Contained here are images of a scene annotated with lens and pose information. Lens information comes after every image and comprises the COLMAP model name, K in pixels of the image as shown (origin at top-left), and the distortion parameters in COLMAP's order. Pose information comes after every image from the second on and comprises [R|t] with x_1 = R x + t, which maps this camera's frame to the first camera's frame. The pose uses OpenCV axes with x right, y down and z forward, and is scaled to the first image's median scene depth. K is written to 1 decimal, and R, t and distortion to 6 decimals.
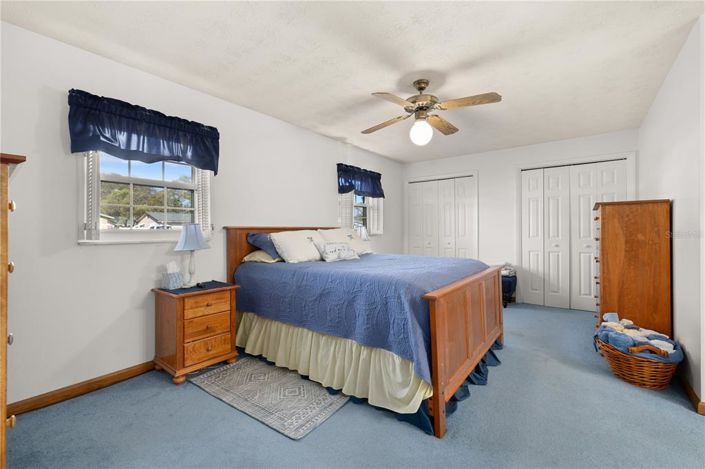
lens RADIAL K [[302.7, 0, 354.9], [0, 302.7, 232.5], [0, 0, 1]] dist [-0.000520, 0.000270]
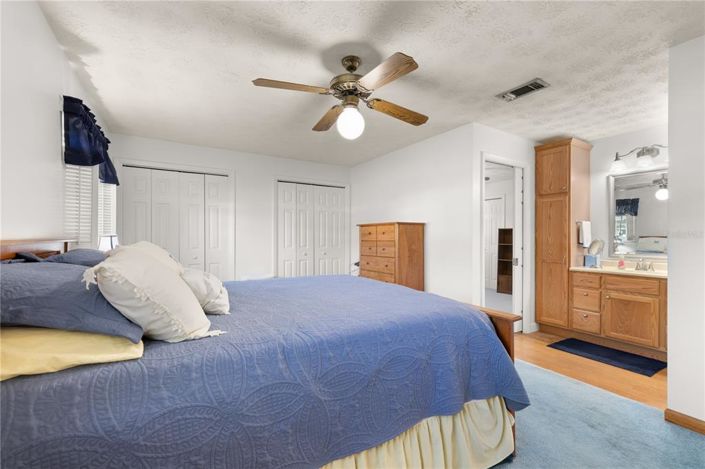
lens RADIAL K [[302.7, 0, 353.1], [0, 302.7, 238.7], [0, 0, 1]] dist [-0.000520, 0.000270]
pose [[0.353356, -0.002544, 0.935485, -0.312998], [-0.000094, 0.999996, 0.002755, -0.017004], [-0.935489, -0.001062, 0.353354, 0.424442]]
